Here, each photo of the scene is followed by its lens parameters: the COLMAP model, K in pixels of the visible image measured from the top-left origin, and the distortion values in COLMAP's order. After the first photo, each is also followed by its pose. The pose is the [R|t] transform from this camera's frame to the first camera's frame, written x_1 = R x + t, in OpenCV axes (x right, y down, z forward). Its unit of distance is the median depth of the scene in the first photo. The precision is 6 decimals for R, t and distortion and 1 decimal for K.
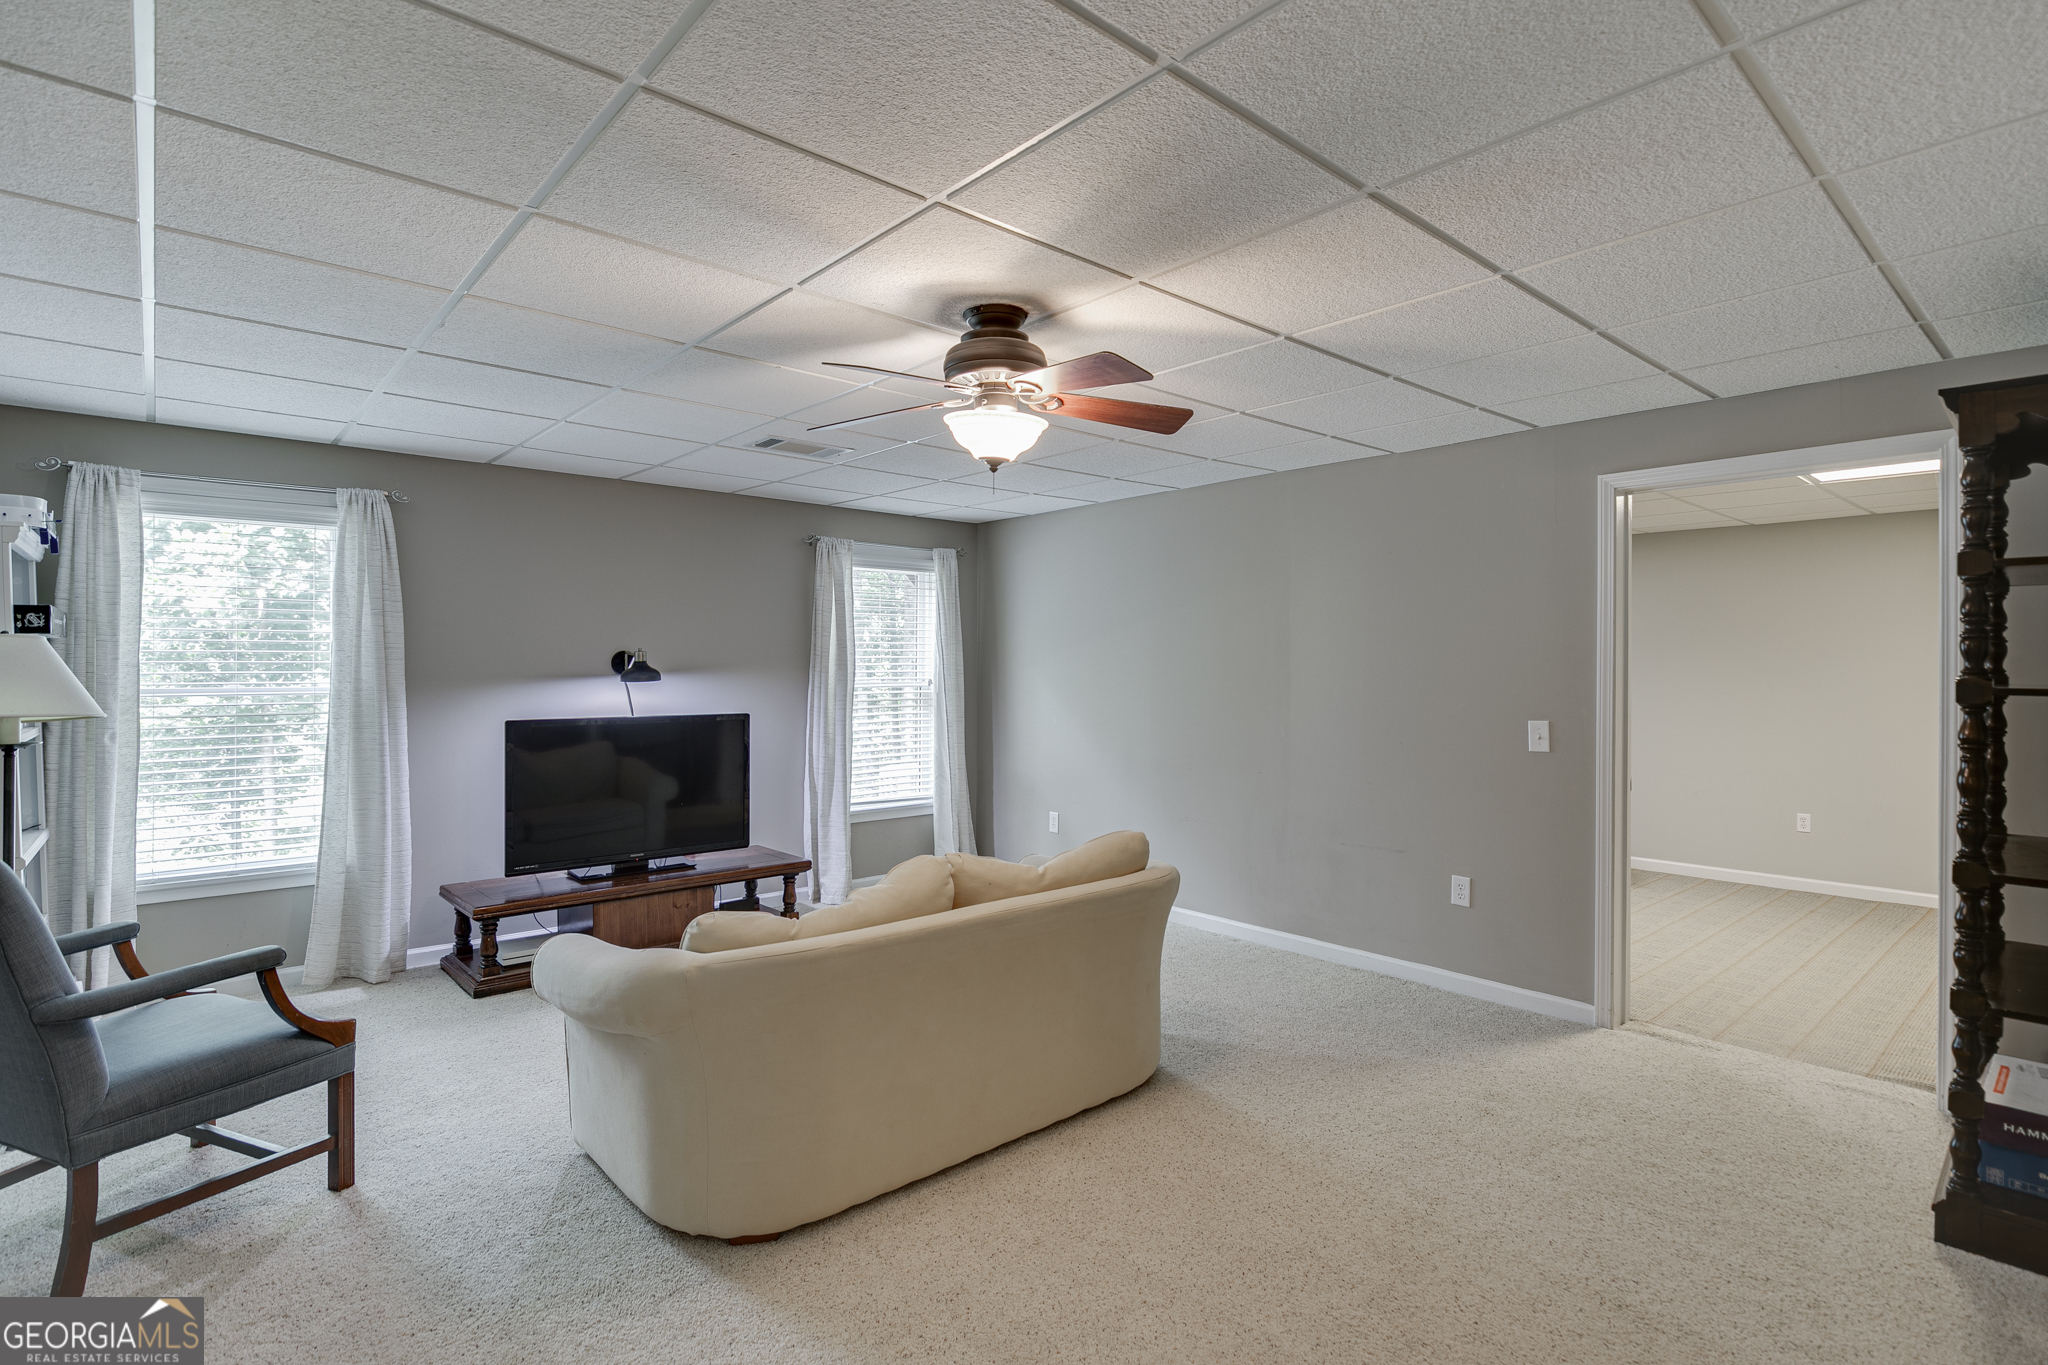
lens RADIAL K [[1050.4, 0, 1019.5], [0, 1050.4, 671.4], [0, 0, 1]] dist [-0.003747, -0.000239]
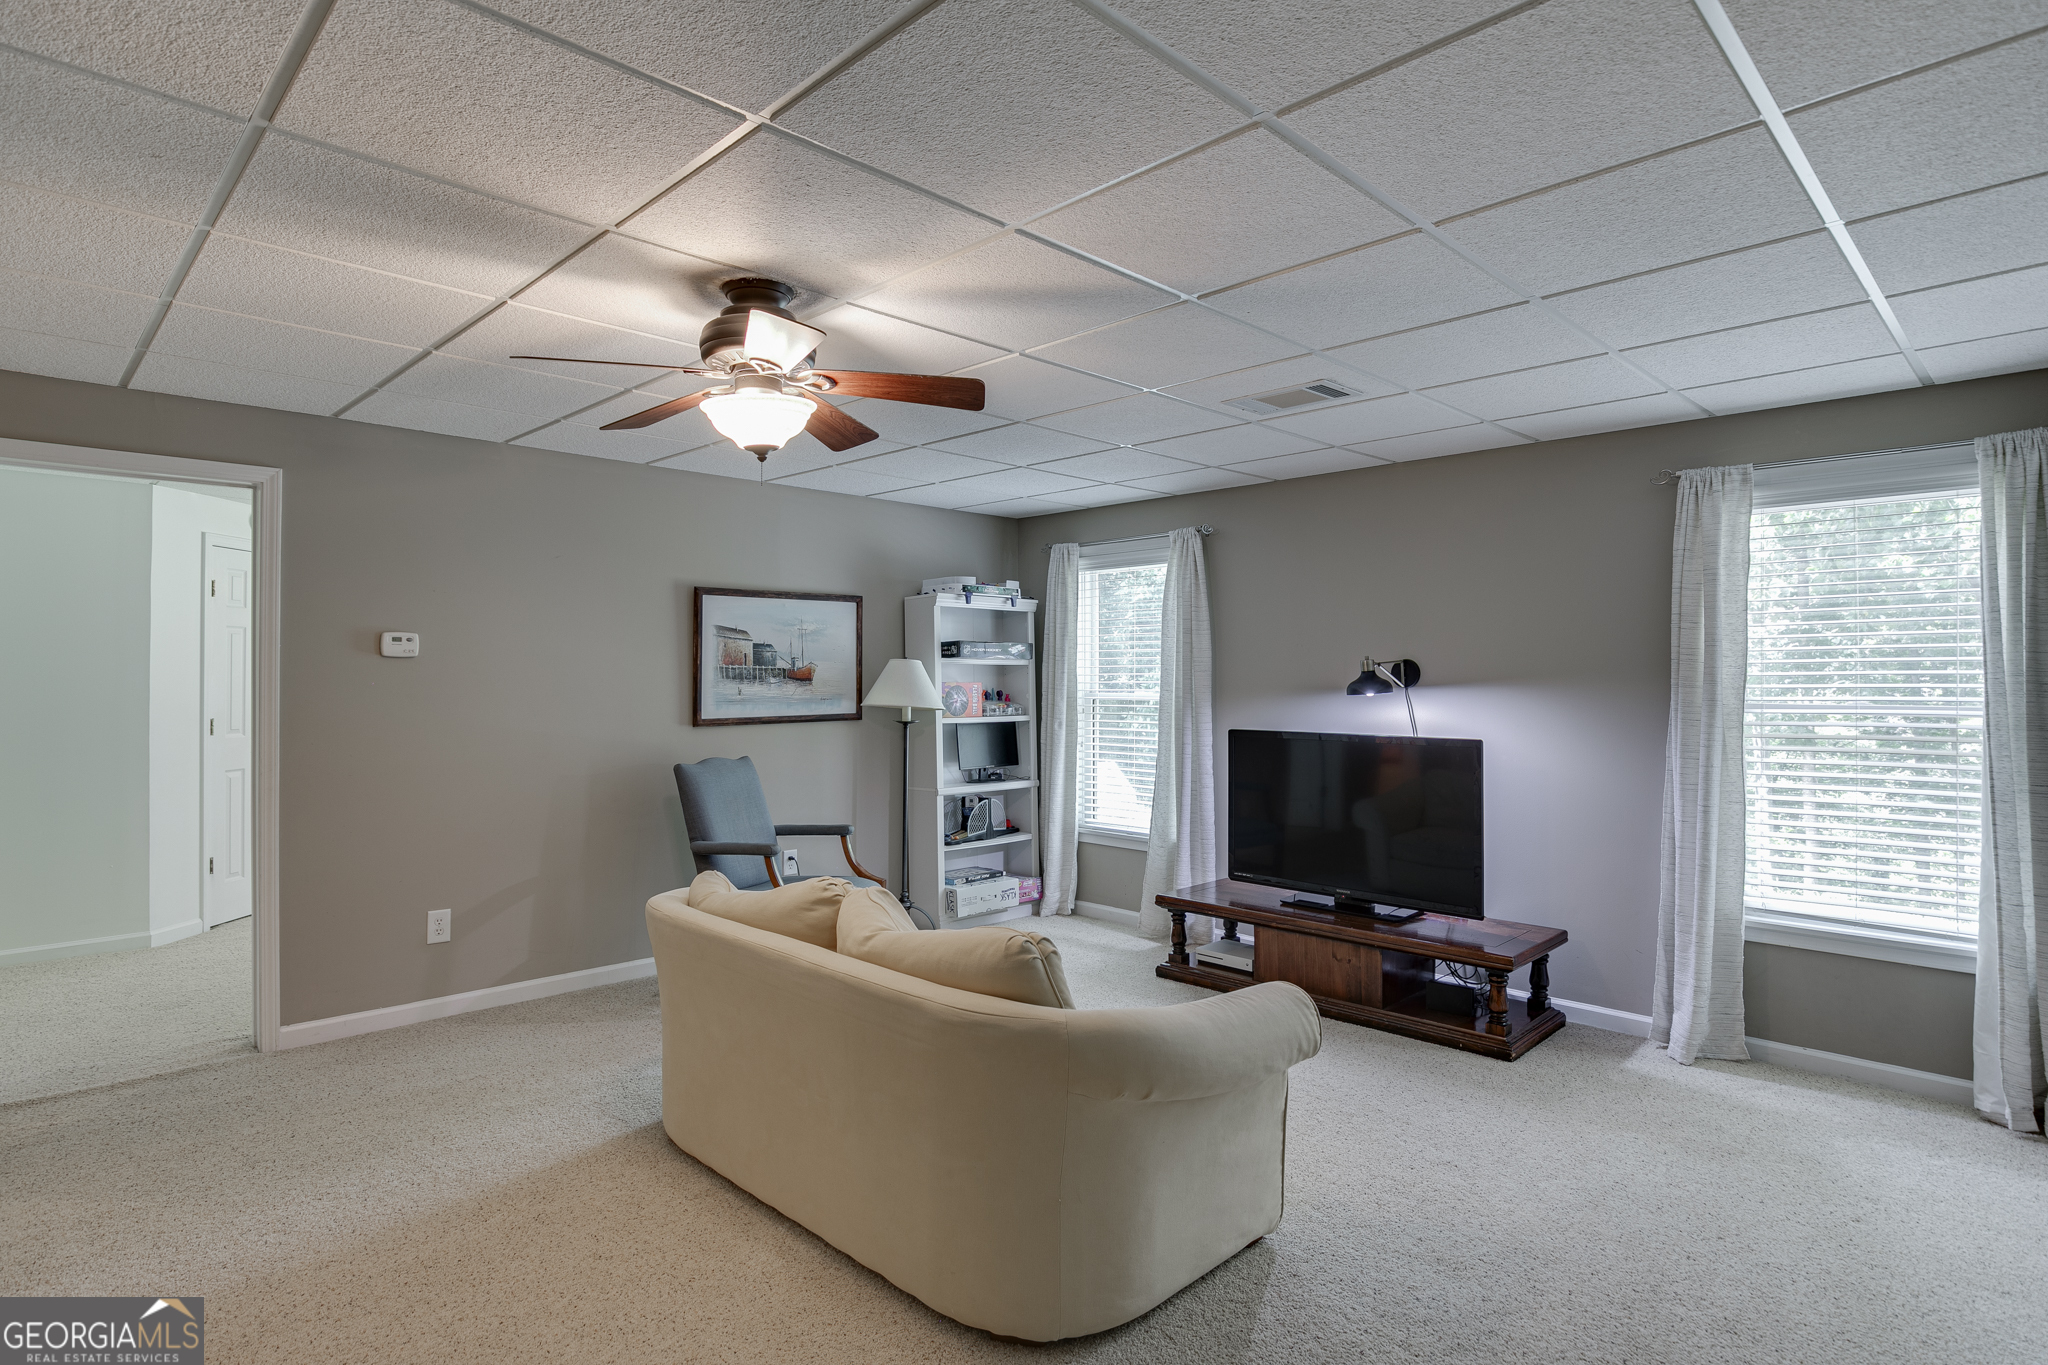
lens RADIAL K [[1085.8, 0, 1020.0], [0, 1085.8, 680.9], [0, 0, 1]] dist [-0.017058, -0.000174]
pose [[0.036659, 0.000360, -0.999328, 0.578160], [-0.006463, 0.999979, 0.000124, 0.000119], [0.999307, 0.006454, 0.036661, 0.750371]]
